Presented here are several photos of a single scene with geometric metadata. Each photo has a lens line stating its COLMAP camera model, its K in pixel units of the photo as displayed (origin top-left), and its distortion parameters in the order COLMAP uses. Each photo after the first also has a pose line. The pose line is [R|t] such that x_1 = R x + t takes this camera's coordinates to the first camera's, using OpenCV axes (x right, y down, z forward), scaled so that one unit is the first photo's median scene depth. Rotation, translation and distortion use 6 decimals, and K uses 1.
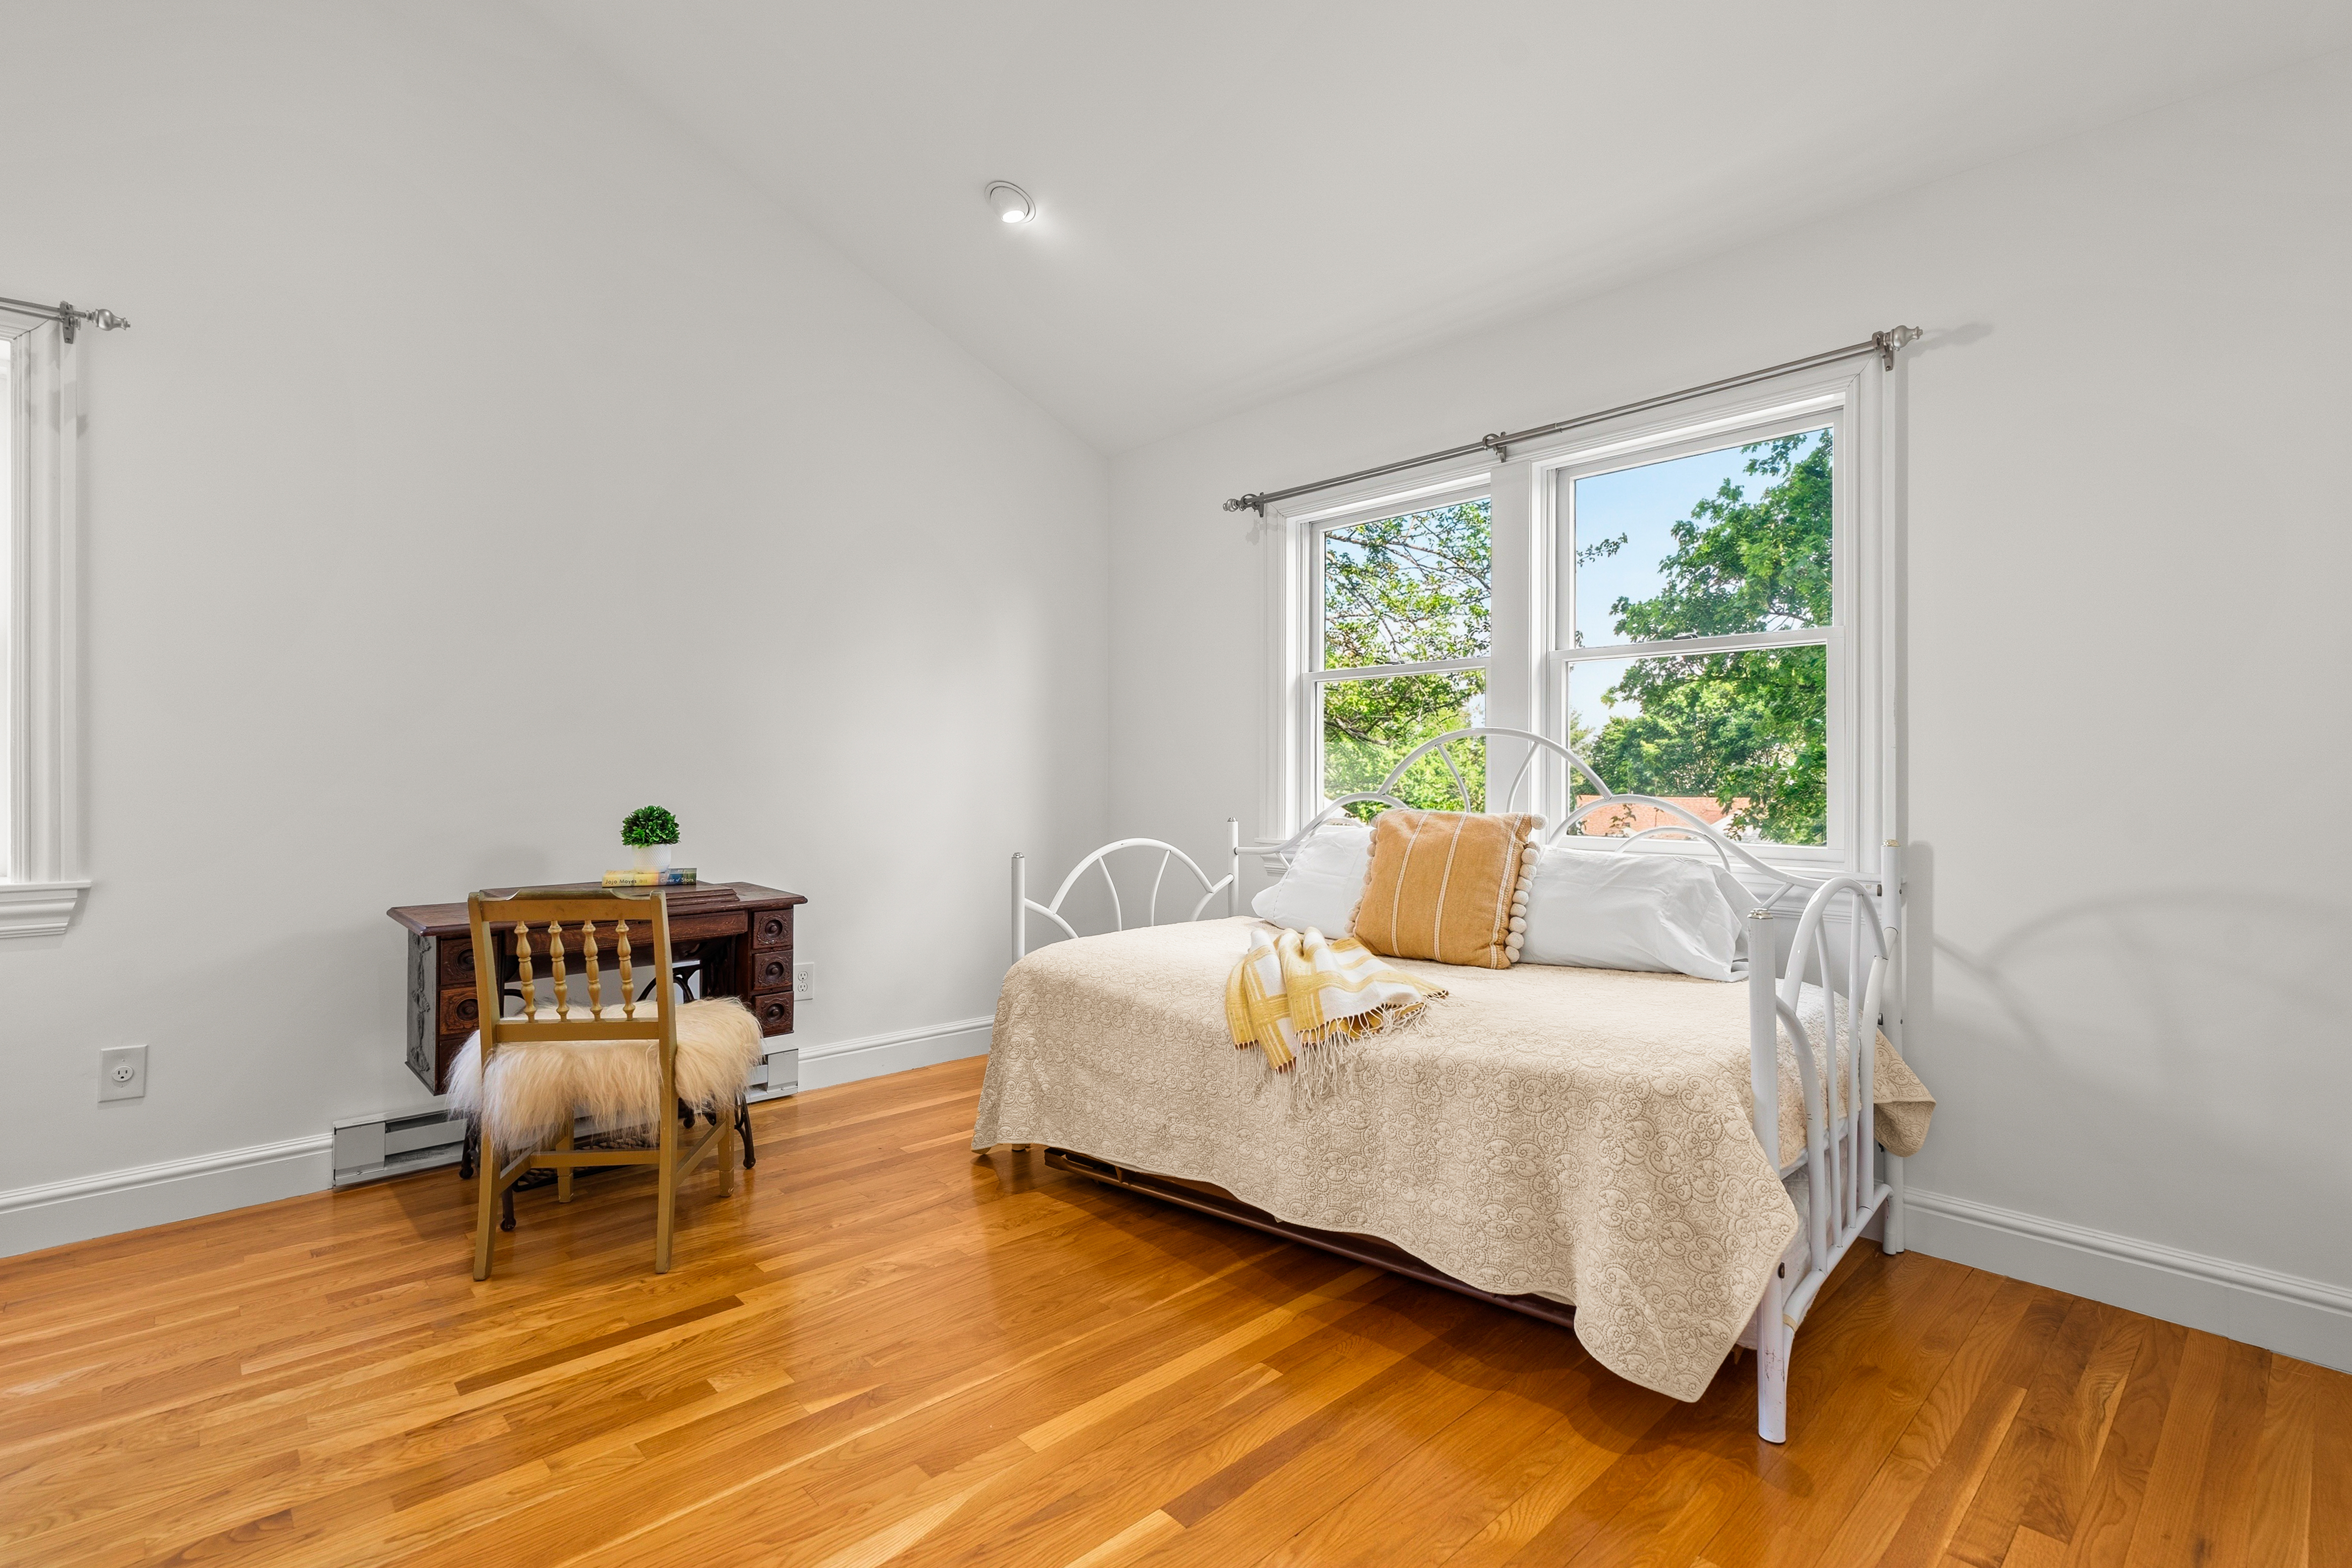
lens RADIAL K [[1090.8, 0, 1140.2], [0, 1090.8, 766.3], [0, 0, 1]] dist [-0.001788, 0.000188]
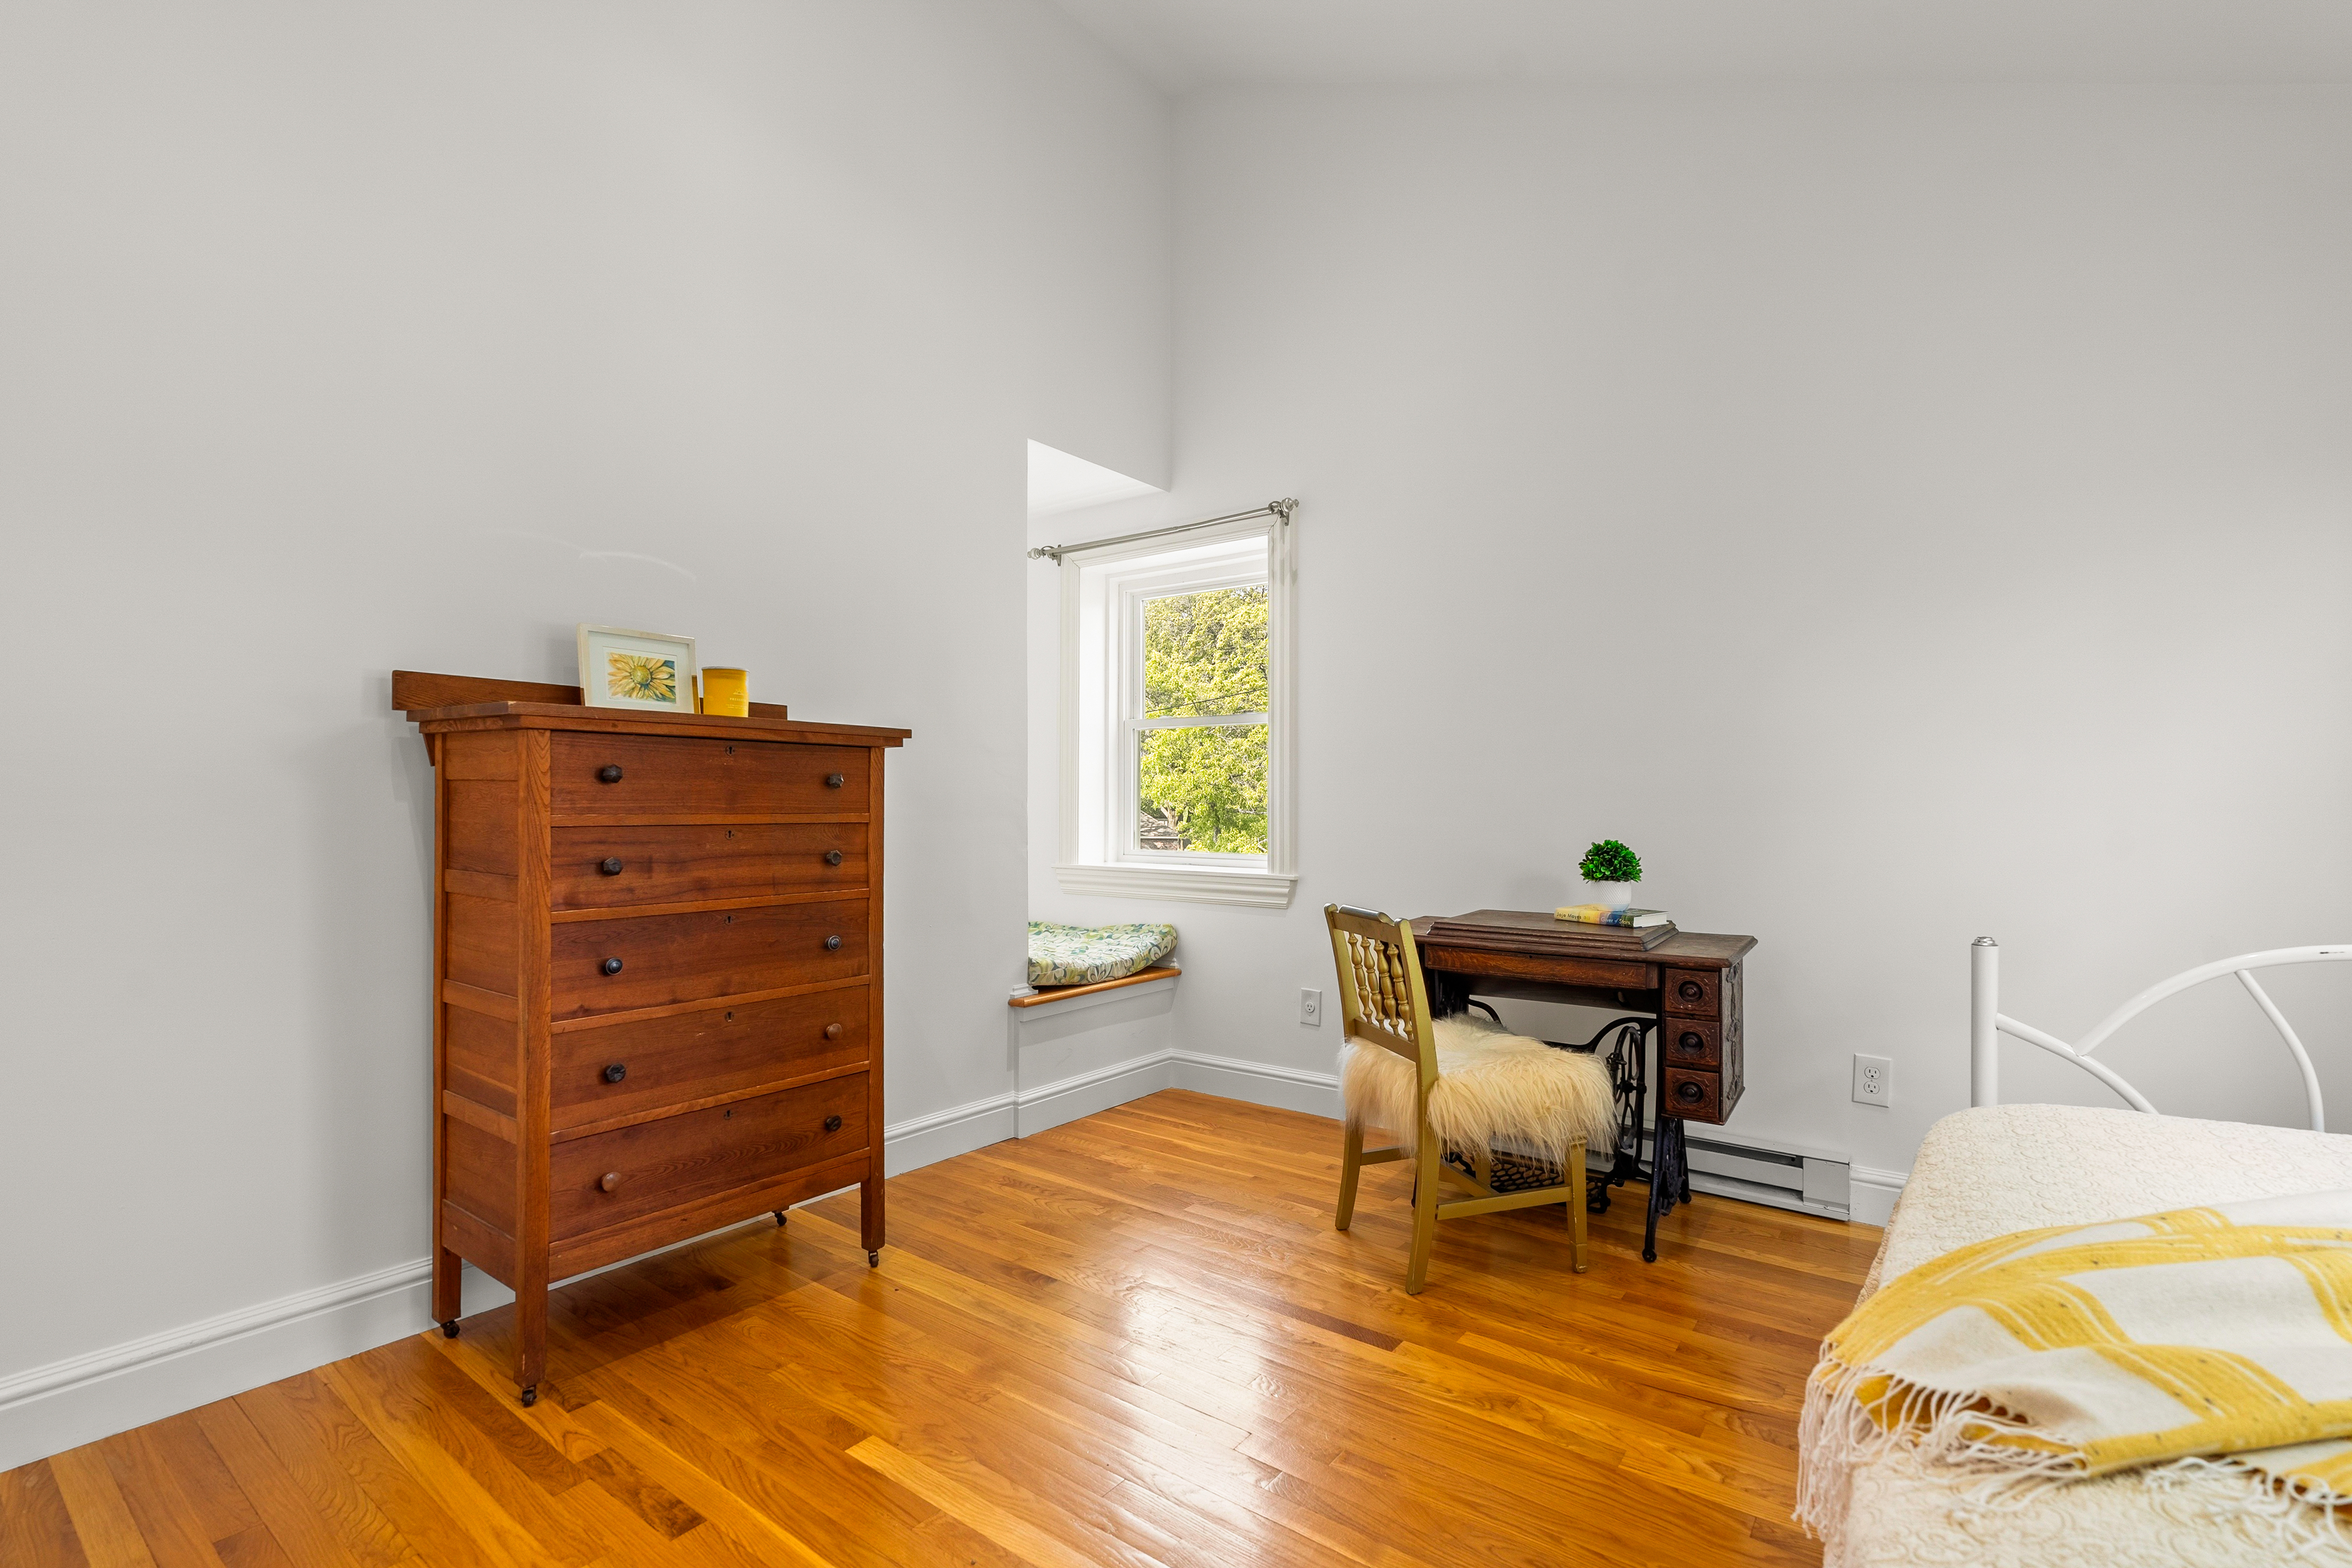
lens RADIAL K [[1065.8, 0, 1182.6], [0, 1065.8, 803.9], [0, 0, 1]] dist [-0.001301, 0.000101]
pose [[0.201888, 0.000756, -0.979408, 0.452708], [0.003525, 0.999993, 0.001498, 0.002723], [0.979402, -0.003755, 0.201884, 0.536676]]
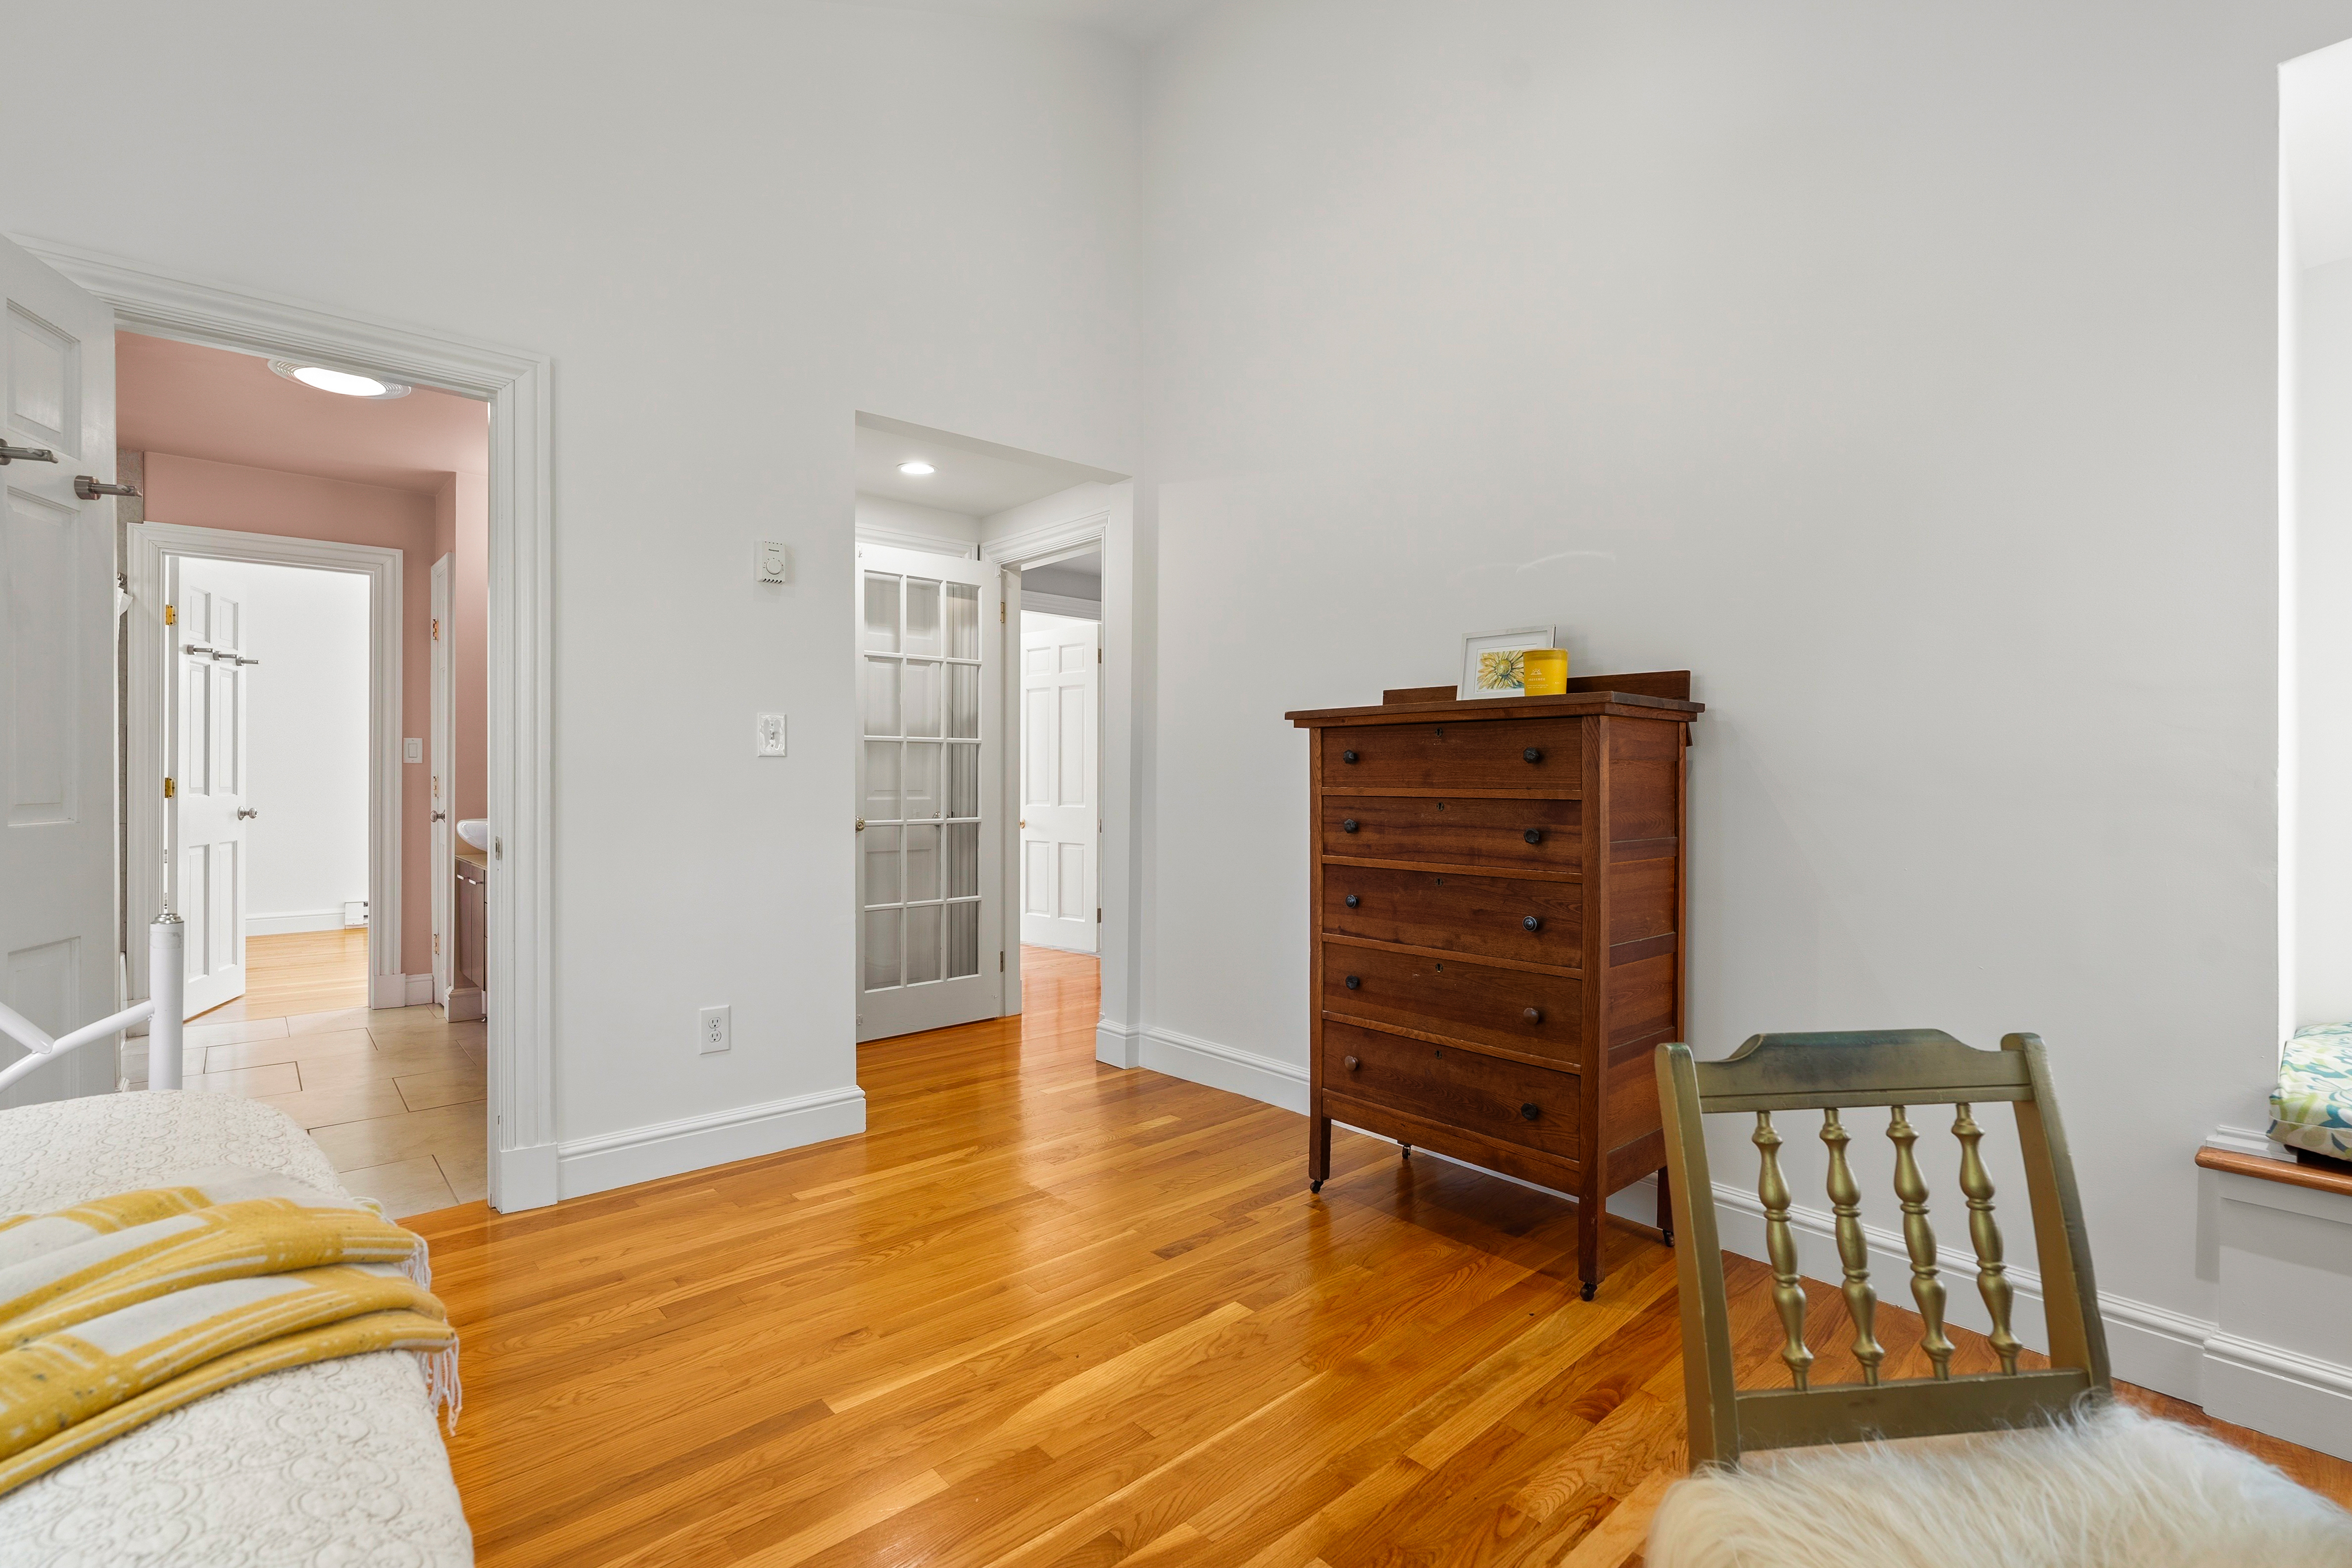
lens RADIAL K [[1057.3, 0, 1176.0], [0, 1057.3, 778.1], [0, 0, 1]] dist [-0.001685, 0.000792]
pose [[-0.999926, -0.004403, -0.011337, -0.199843], [-0.004318, 0.999963, -0.007495, 0.009807], [0.011369, -0.007445, -0.999908, 1.298206]]
